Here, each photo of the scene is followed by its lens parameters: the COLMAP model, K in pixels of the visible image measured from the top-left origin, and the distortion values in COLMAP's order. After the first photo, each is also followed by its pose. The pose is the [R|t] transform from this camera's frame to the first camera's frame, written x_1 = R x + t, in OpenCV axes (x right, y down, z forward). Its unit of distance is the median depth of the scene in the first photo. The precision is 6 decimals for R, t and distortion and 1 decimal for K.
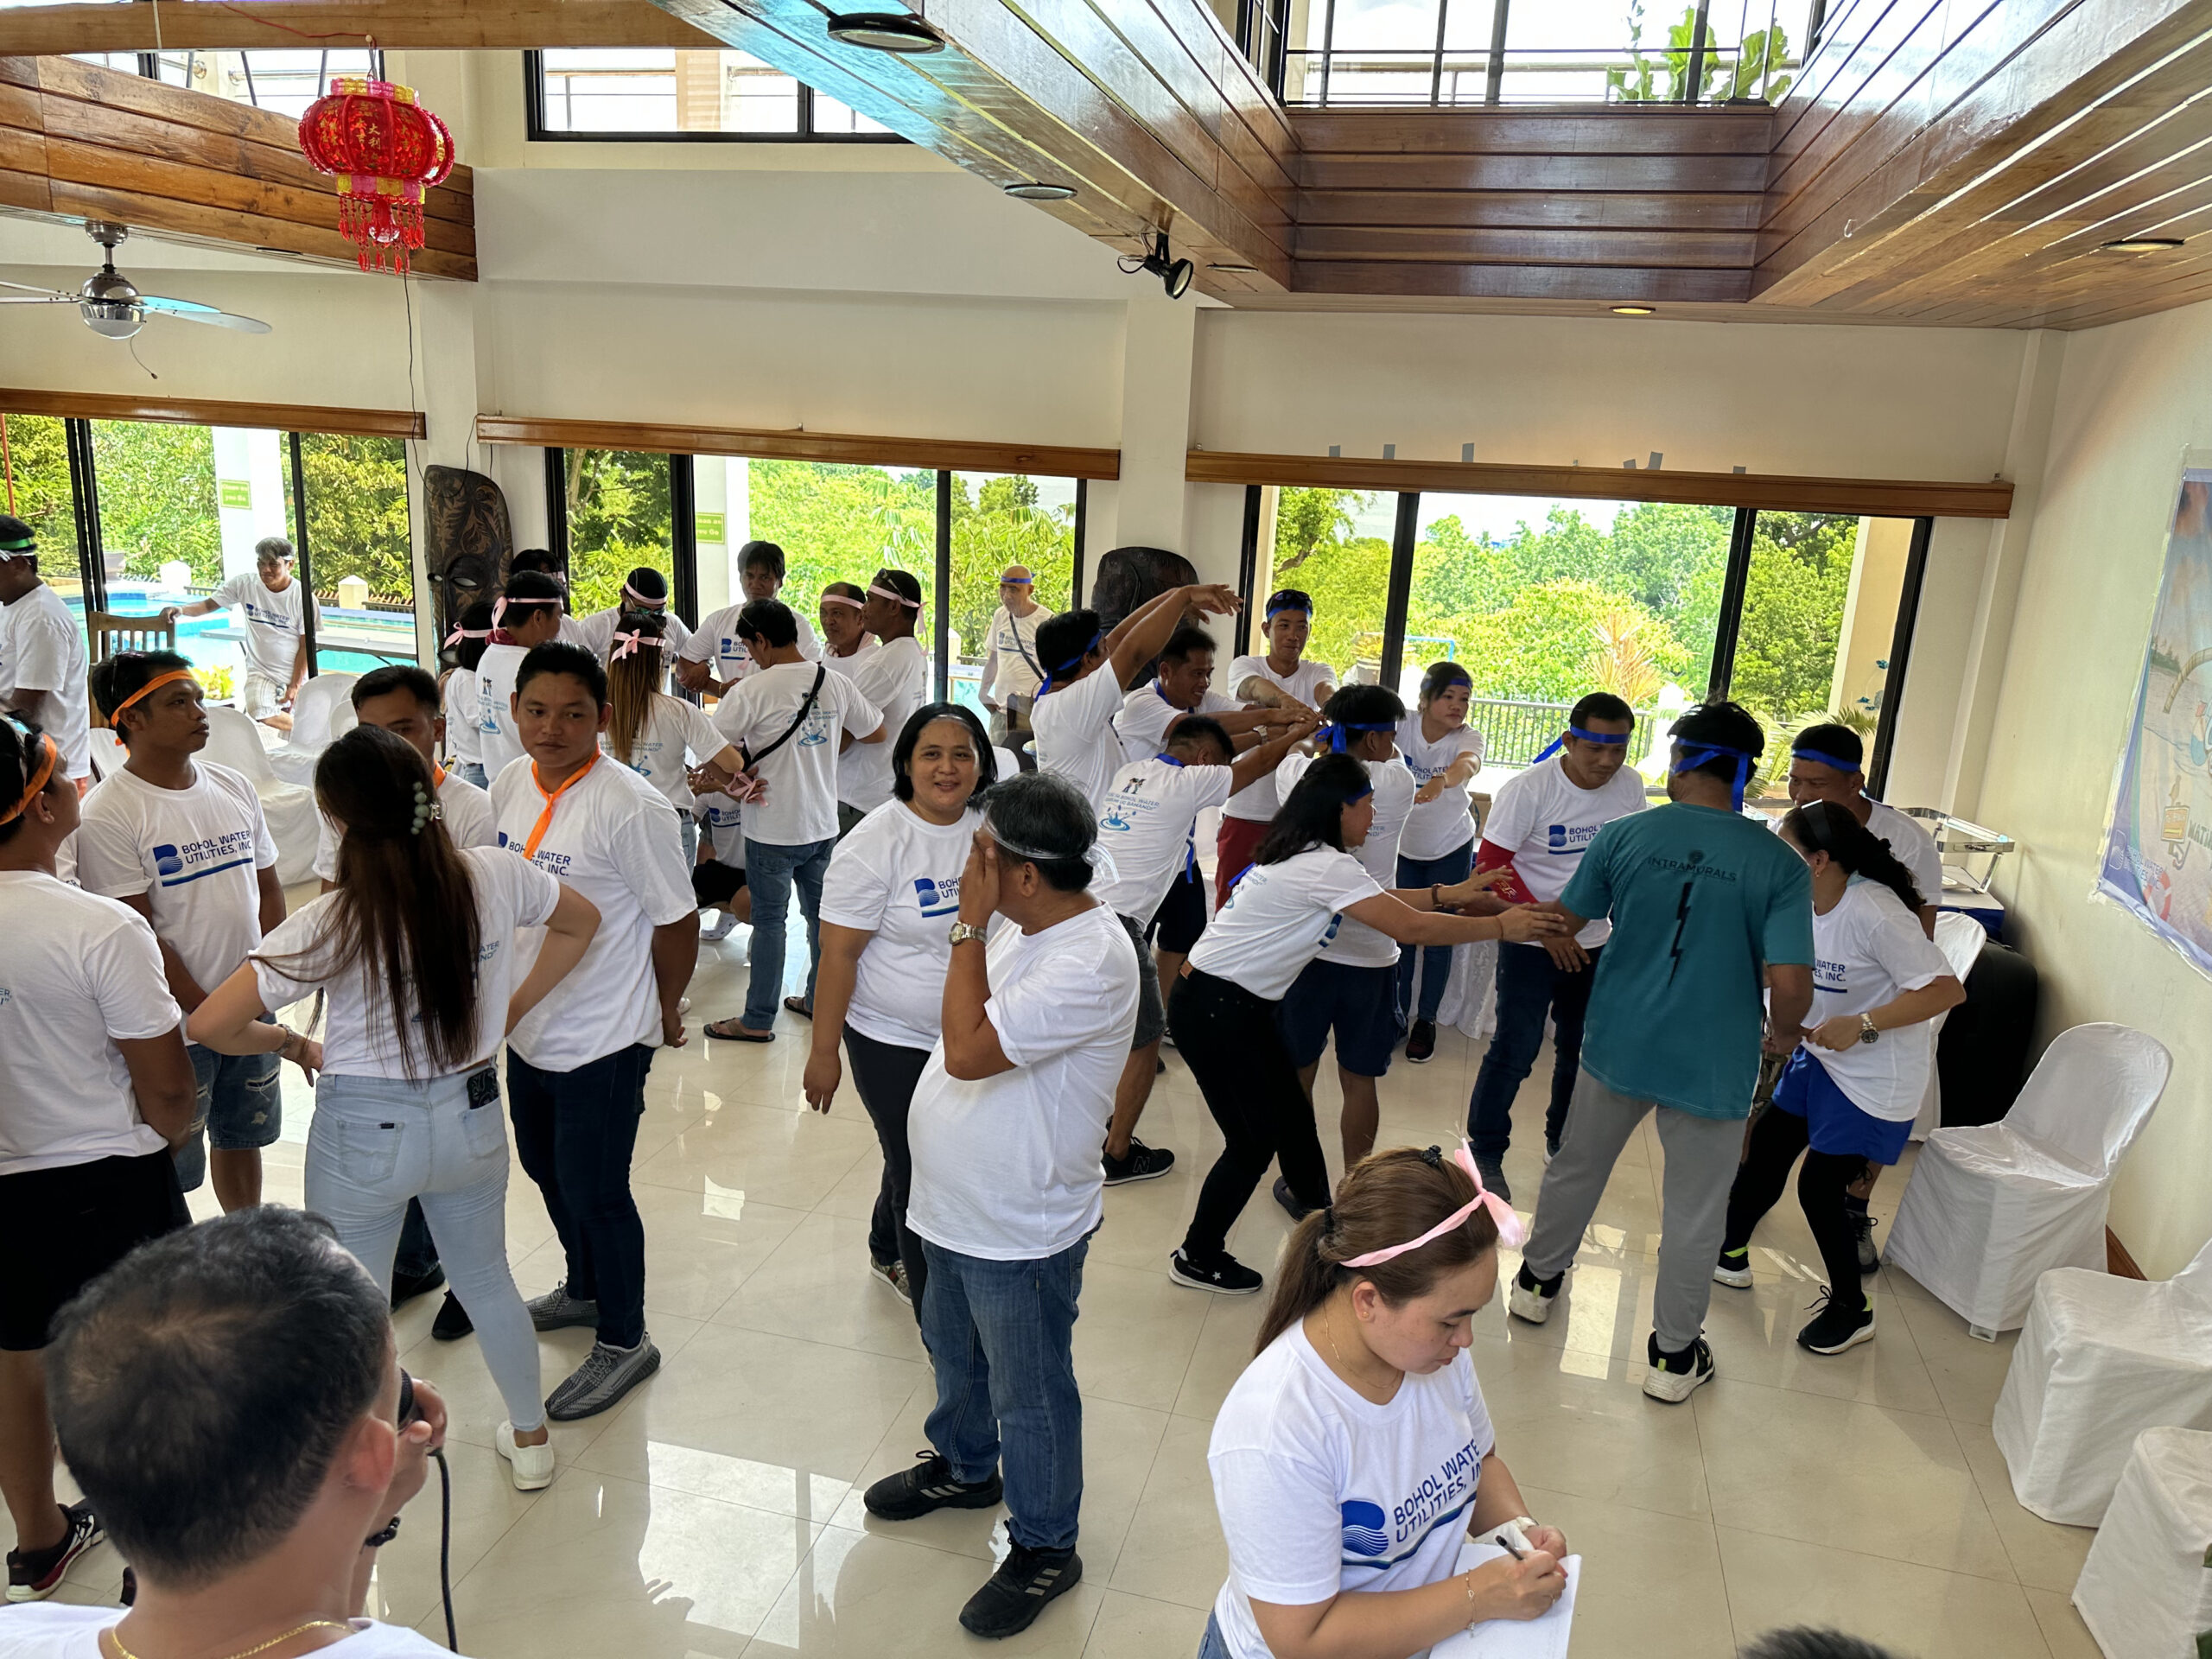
lens RADIAL K [[1562.7, 0, 1096.5], [0, 1562.7, 839.8], [0, 0, 1]] dist [0.040177, -0.044214]
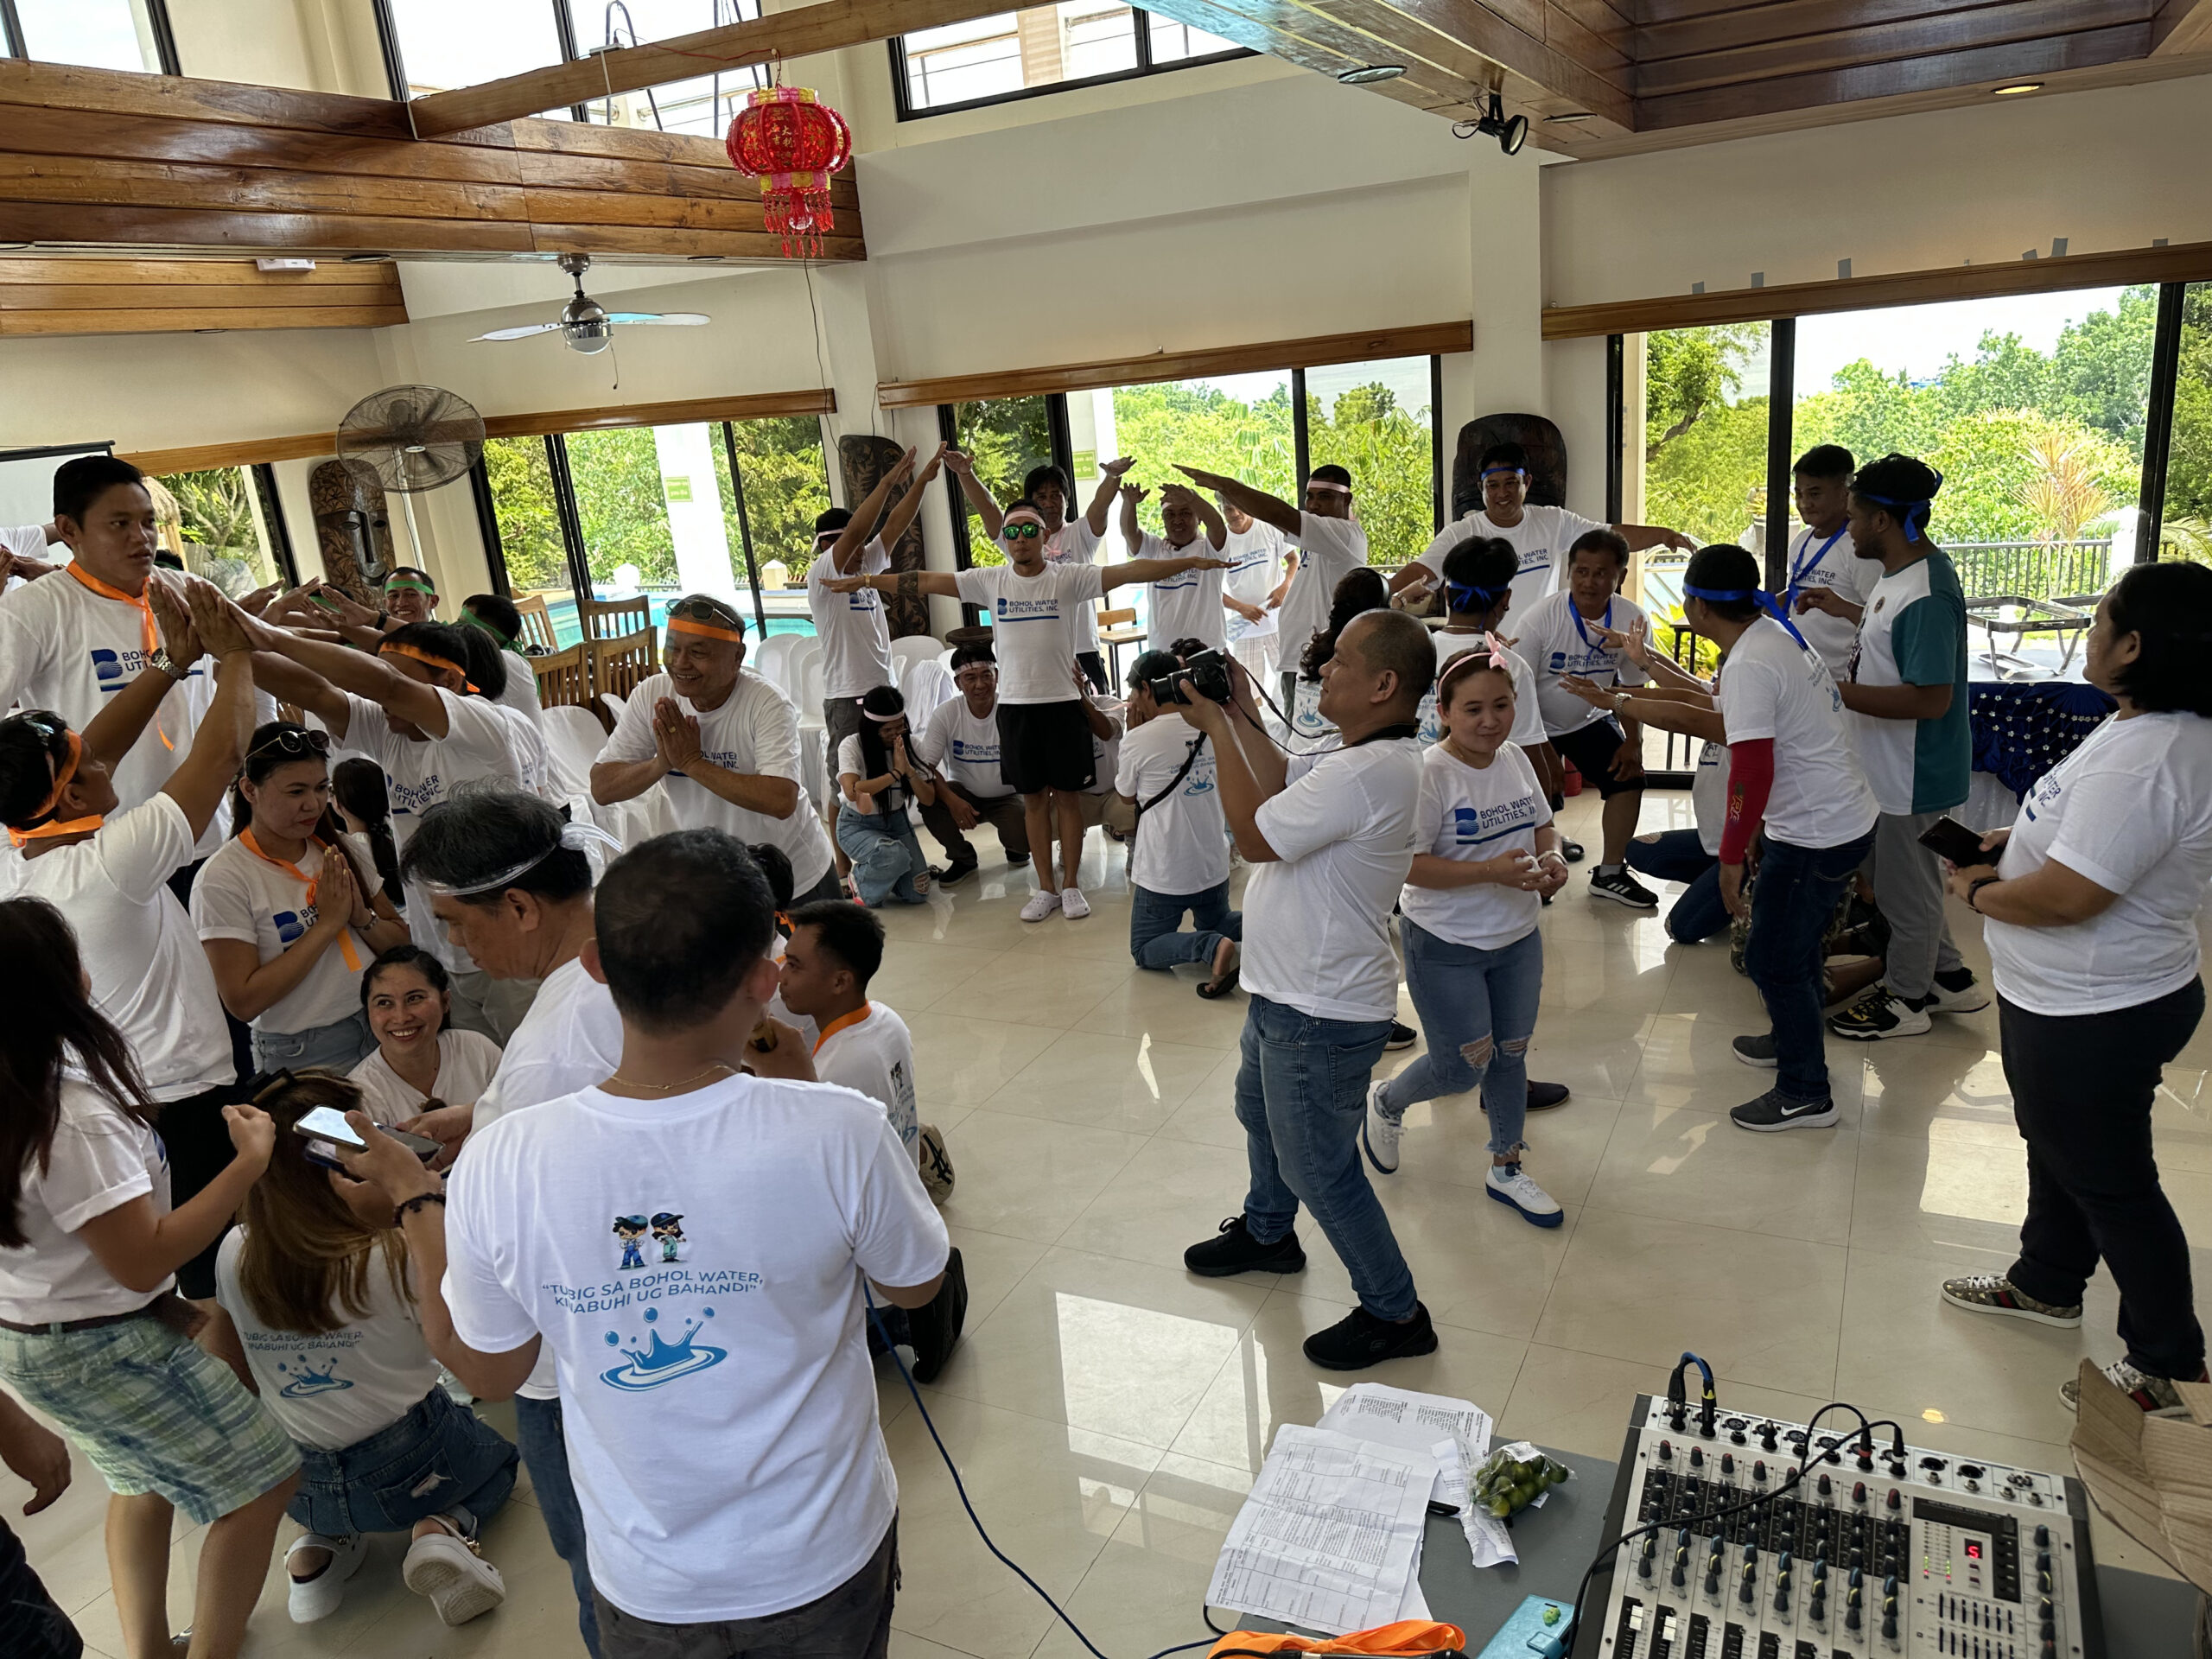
lens RADIAL K [[1569.4, 0, 1118.2], [0, 1569.4, 823.9], [0, 0, 1]] dist [0.031309, -0.031873]
pose [[0.969859, -0.076828, -0.231237, 0.003356], [0.085159, 0.996021, 0.026251, 0.028852], [0.228300, -0.045152, 0.972543, -0.058388]]
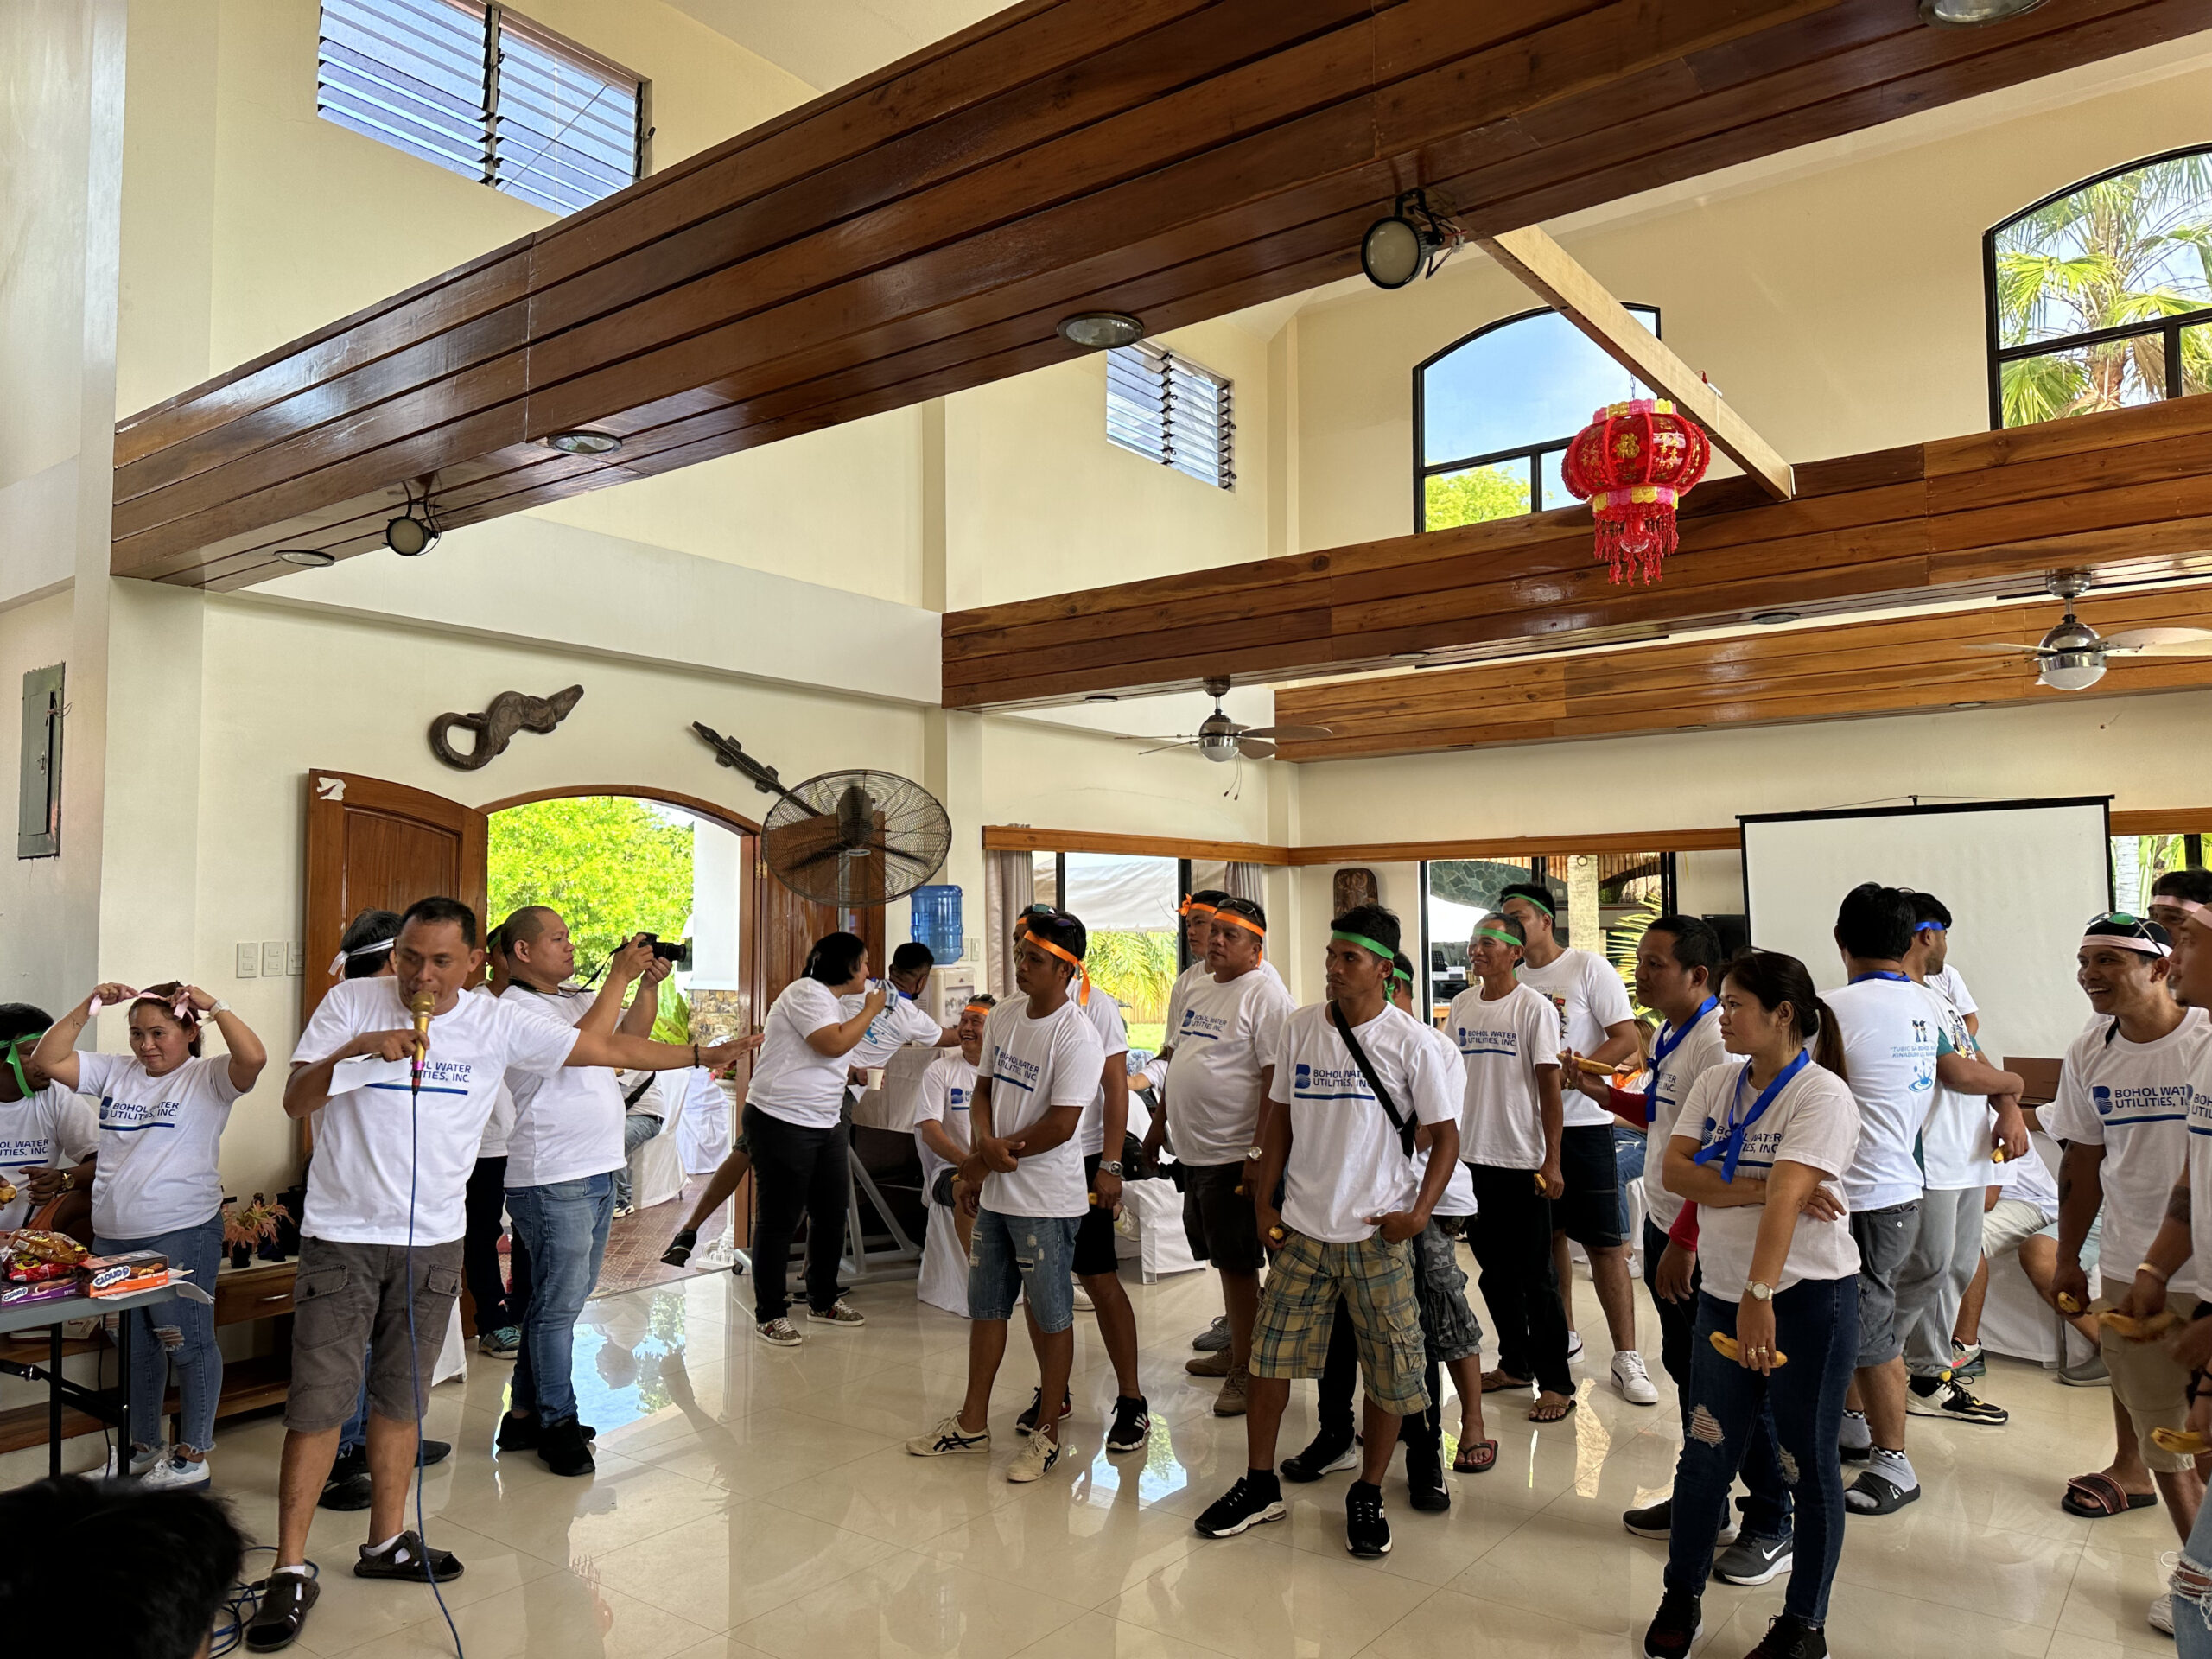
lens RADIAL K [[1549.3, 0, 1102.3], [0, 1549.3, 841.1], [0, 0, 1]] dist [0.120076, -0.146750]
pose [[-0.377032, -0.093108, -0.921508, 0.382252], [-0.240992, 0.970527, 0.000540, -0.084194], [0.894298, 0.222280, -0.388358, 0.758357]]
